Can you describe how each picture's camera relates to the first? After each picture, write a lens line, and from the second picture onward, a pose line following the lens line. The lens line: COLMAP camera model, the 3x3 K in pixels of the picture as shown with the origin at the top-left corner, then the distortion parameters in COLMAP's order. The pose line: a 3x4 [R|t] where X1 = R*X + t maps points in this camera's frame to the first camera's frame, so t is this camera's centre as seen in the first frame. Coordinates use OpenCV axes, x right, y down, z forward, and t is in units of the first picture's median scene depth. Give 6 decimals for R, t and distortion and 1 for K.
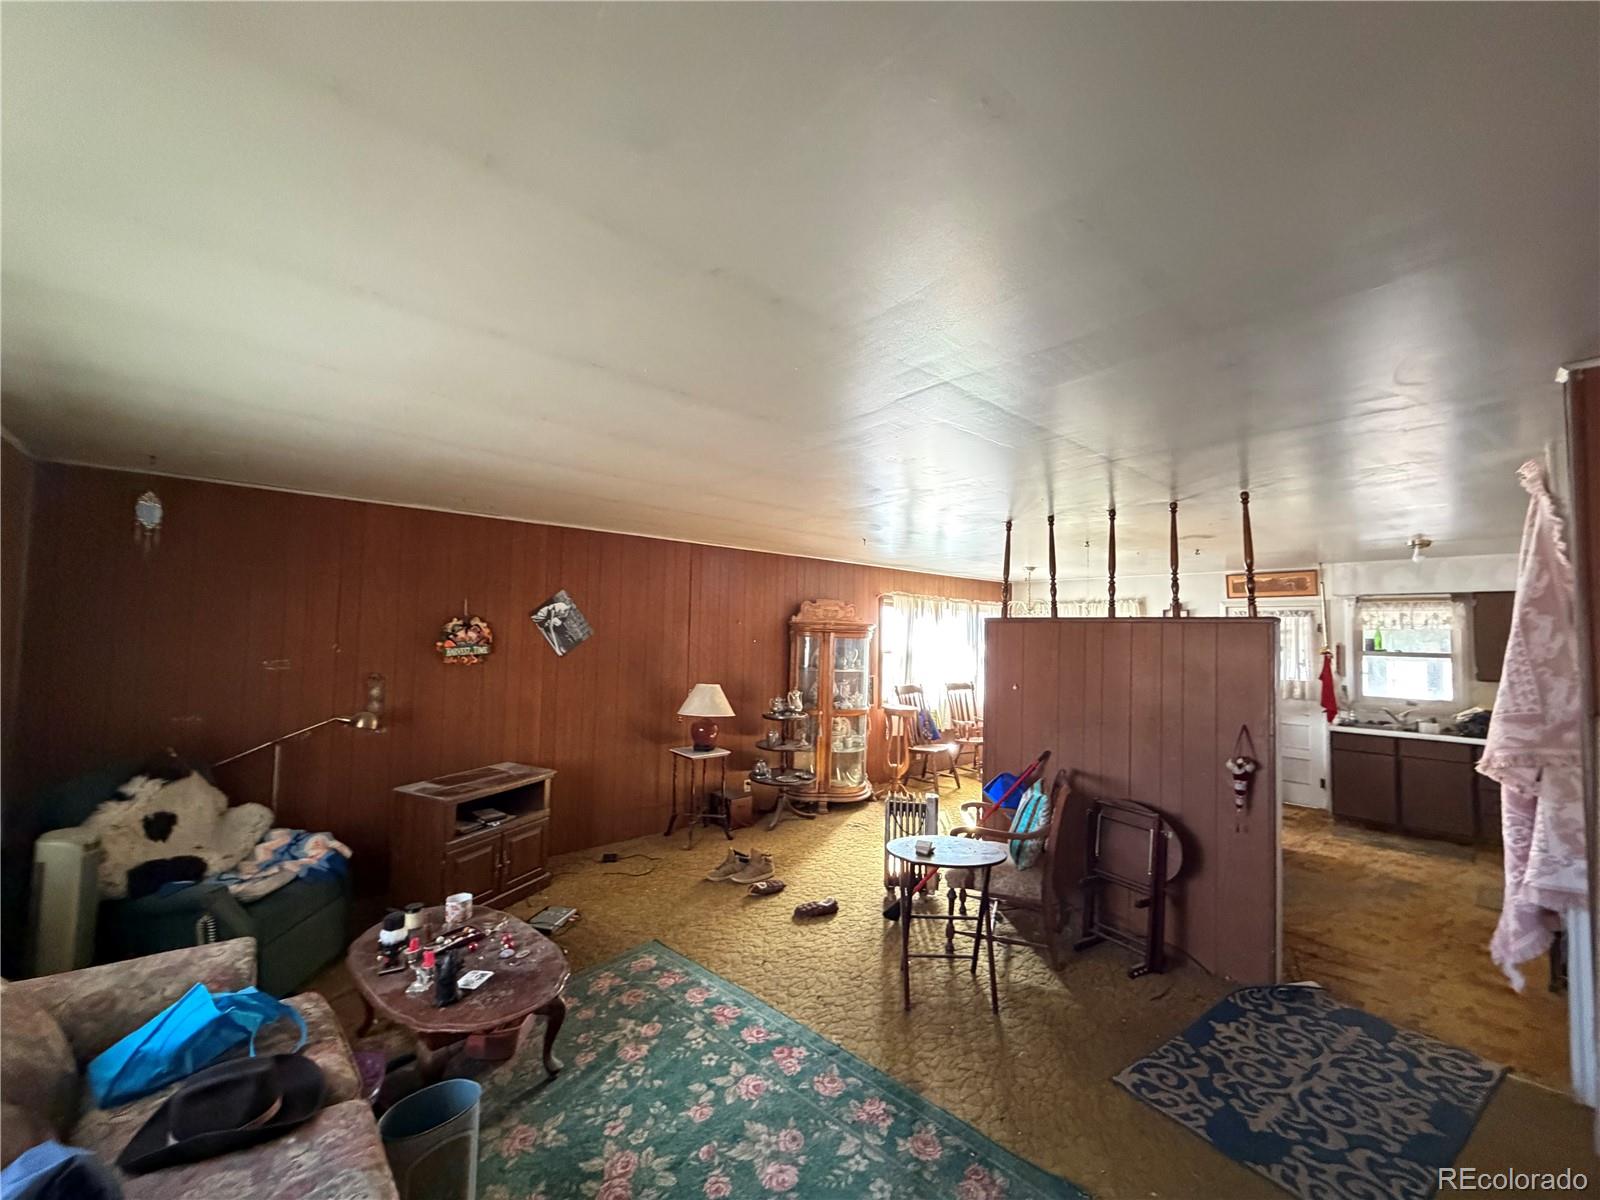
lens RADIAL K [[633.1, 0, 800.0], [0, 633.1, 600.0], [0, 0, 1]] dist [-0.000245, -0.000035]
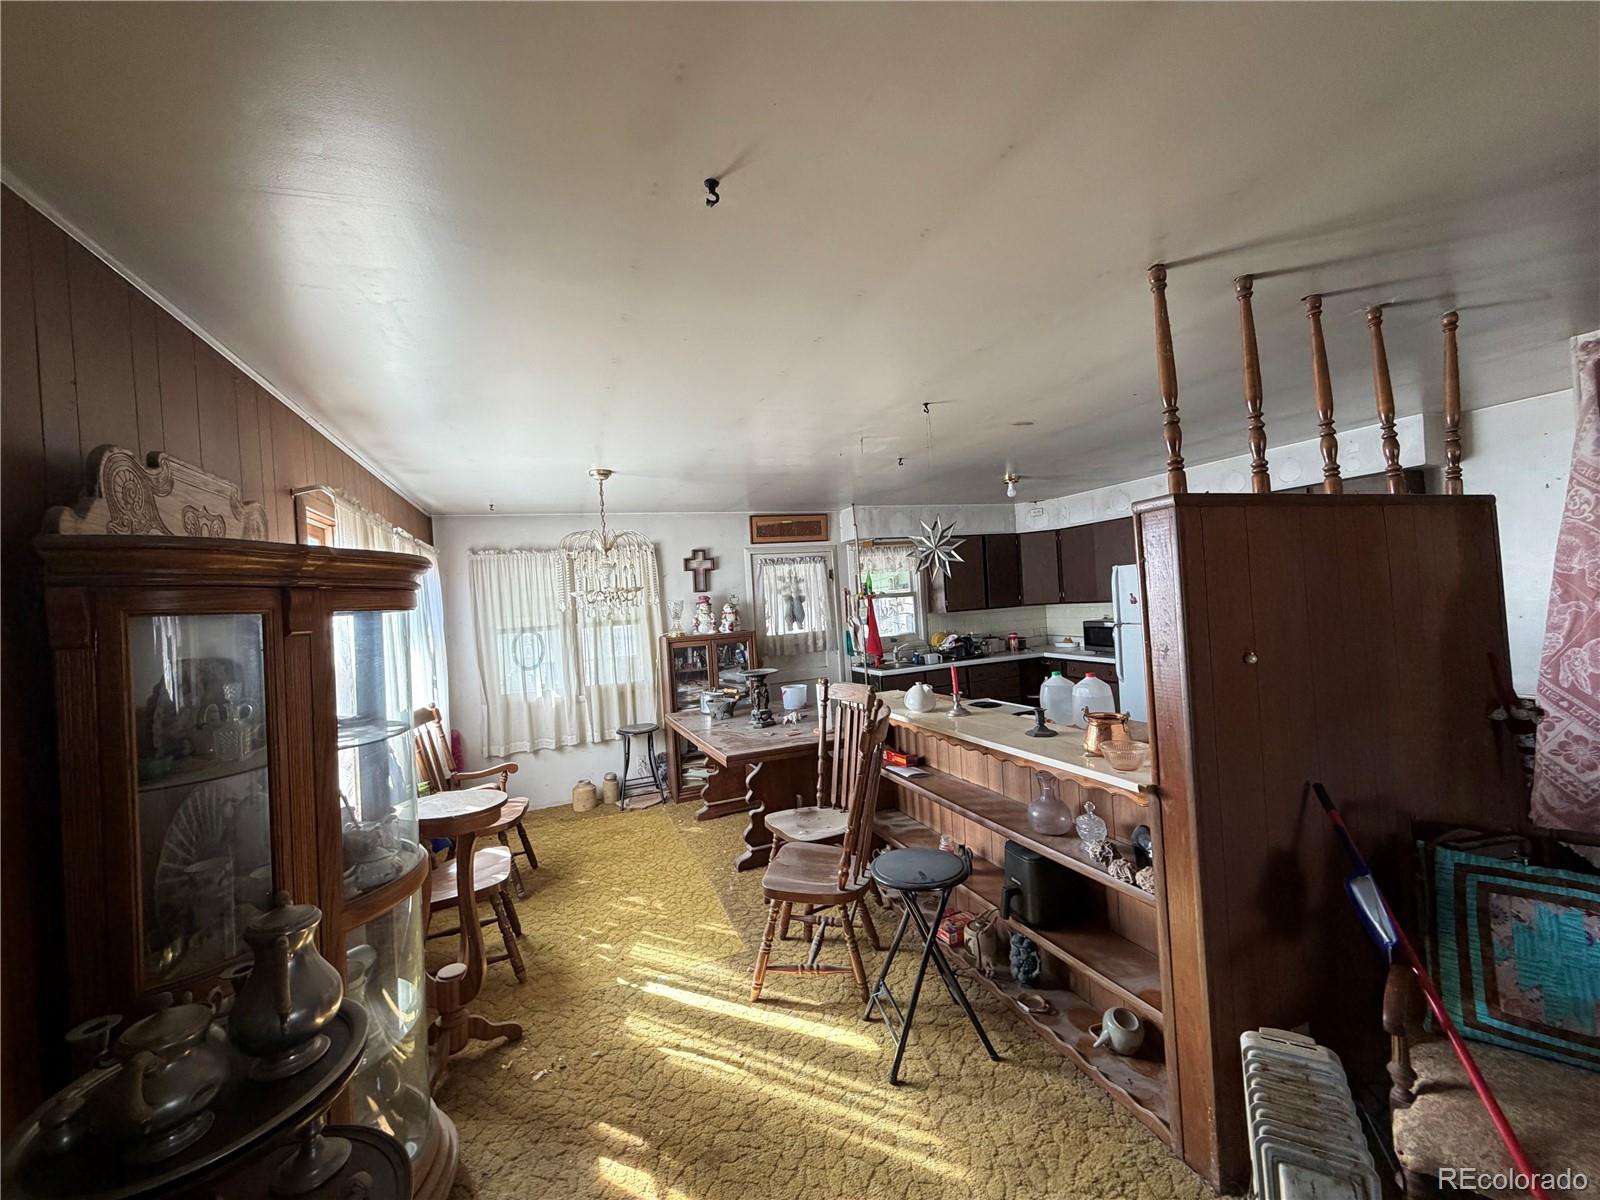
lens RADIAL K [[633.1, 0, 800.0], [0, 633.1, 600.0], [0, 0, 1]] dist [-0.000245, -0.000035]
pose [[0.482106, -0.046834, 0.874860, -0.064188], [0.015300, 0.998868, 0.045041, 0.042757], [-0.875979, -0.008329, 0.482276, 0.613297]]
